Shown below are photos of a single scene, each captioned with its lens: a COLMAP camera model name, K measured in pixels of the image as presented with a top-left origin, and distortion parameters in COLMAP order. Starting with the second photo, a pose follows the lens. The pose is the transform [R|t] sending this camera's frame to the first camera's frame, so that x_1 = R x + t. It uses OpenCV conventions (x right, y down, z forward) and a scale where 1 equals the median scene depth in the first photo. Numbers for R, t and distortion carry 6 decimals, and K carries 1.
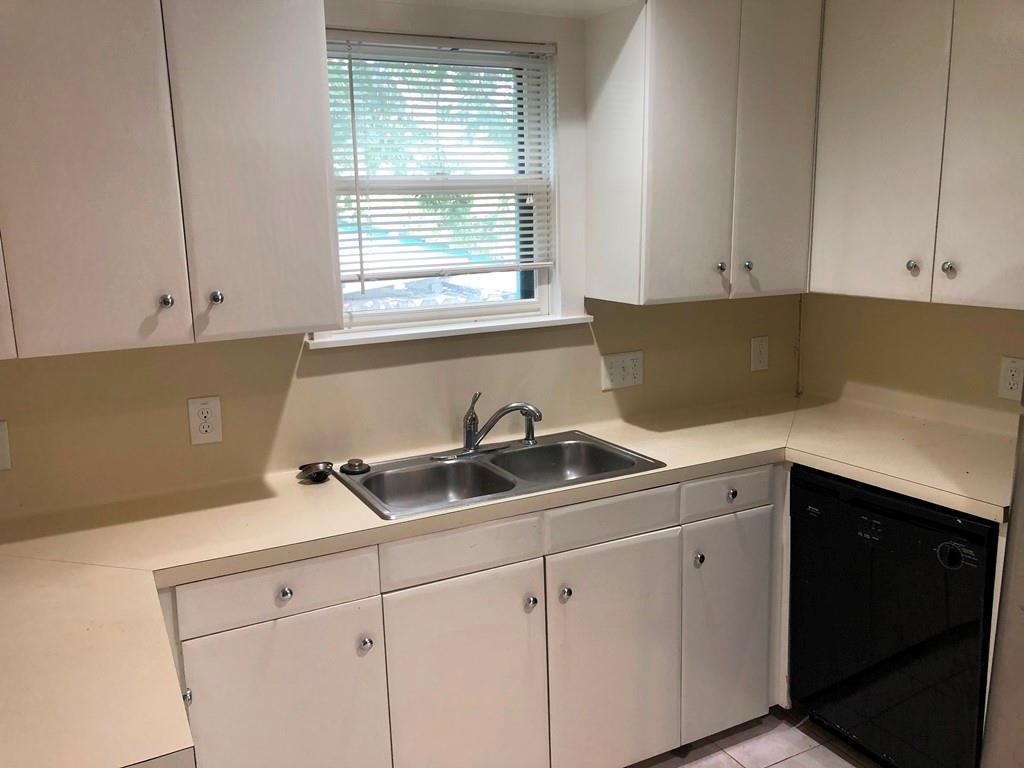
lens RADIAL K [[832.6, 0, 512.0], [0, 832.6, 384.0], [0, 0, 1]] dist [0.042683, -0.008781]
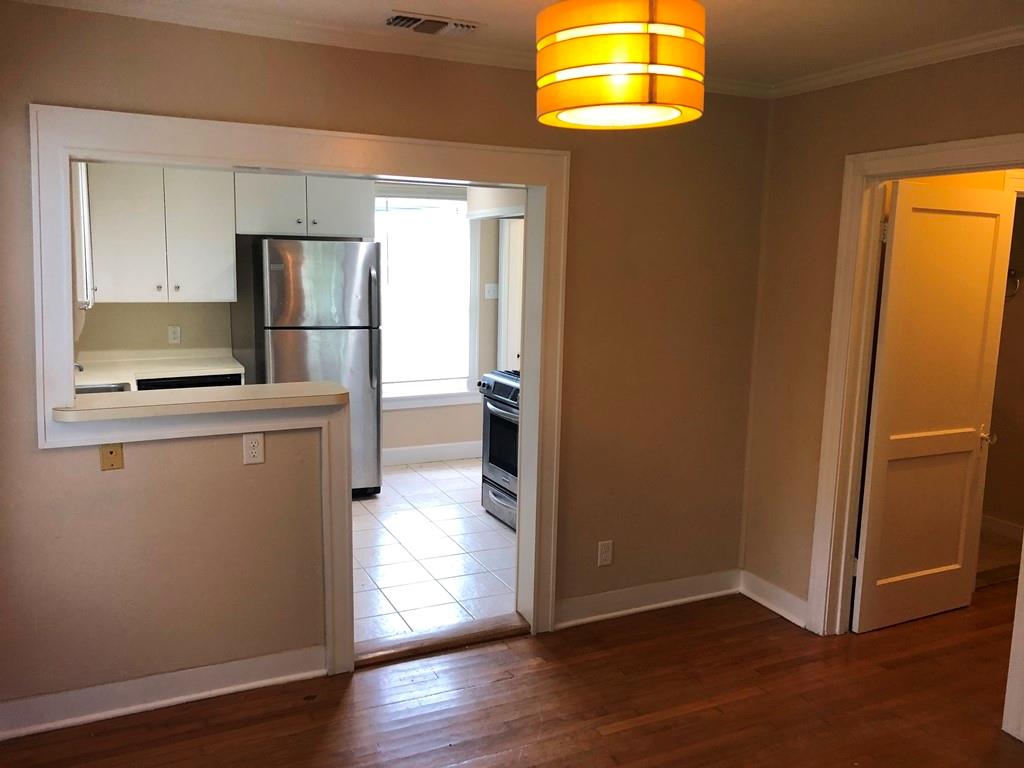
lens RADIAL K [[832.6, 0, 512.0], [0, 832.6, 384.0], [0, 0, 1]] dist [0.042683, -0.008781]
pose [[0.029644, -0.118571, 0.992503, -1.764369], [0.177586, 0.977768, 0.111507, 0.036111], [-0.983659, 0.172950, 0.050041, -0.034996]]
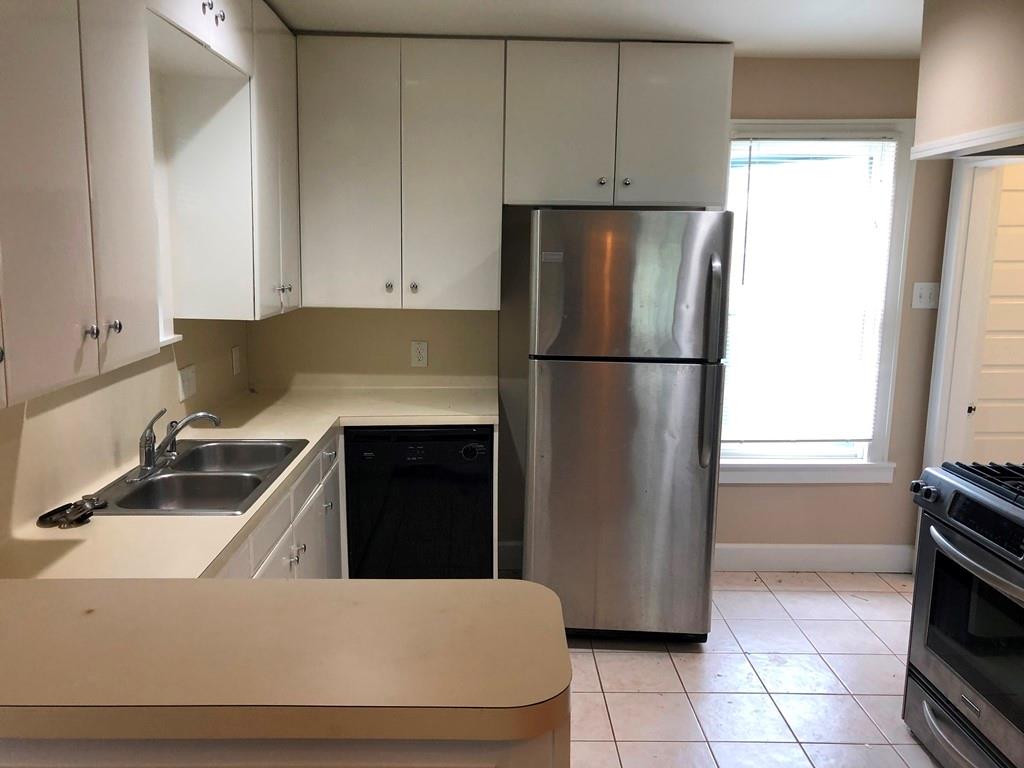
lens RADIAL K [[832.6, 0, 512.0], [0, 832.6, 384.0], [0, 0, 1]] dist [0.042683, -0.008781]
pose [[0.431046, -0.120484, 0.894250, -0.790926], [0.150841, 0.986721, 0.060234, -0.019268], [-0.889633, 0.108926, 0.443496, 0.127616]]
